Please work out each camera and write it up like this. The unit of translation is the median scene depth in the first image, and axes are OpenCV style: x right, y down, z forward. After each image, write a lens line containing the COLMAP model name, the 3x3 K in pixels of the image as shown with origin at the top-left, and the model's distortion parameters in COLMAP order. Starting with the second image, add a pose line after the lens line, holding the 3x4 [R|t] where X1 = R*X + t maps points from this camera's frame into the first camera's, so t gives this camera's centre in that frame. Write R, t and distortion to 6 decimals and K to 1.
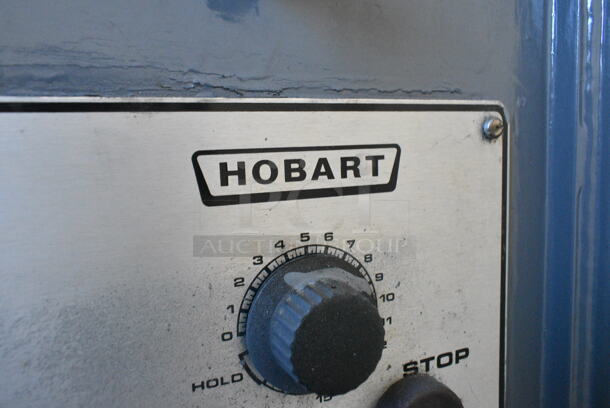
lens RADIAL K [[467.0, 0, 306.2], [0, 467.0, 201.8], [0, 0, 1]] dist [-0.036721, -0.009658]
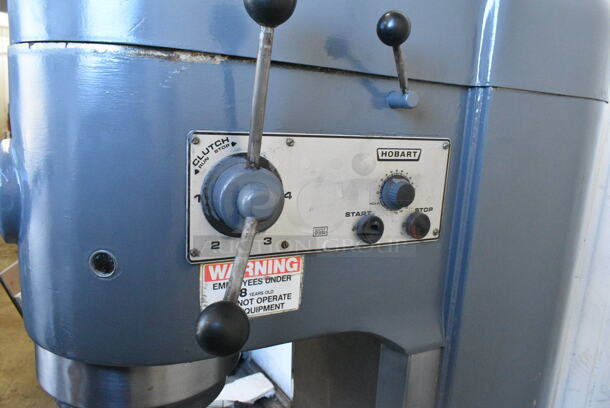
lens RADIAL K [[467.0, 0, 303.8], [0, 467.0, 205.1], [0, 0, 1]] dist [-0.036721, -0.009658]
pose [[0.994480, 0.078916, 0.069144, -1.056153], [-0.085003, 0.992305, 0.090027, 0.076081], [-0.061507, -0.095408, 0.993536, -2.977732]]
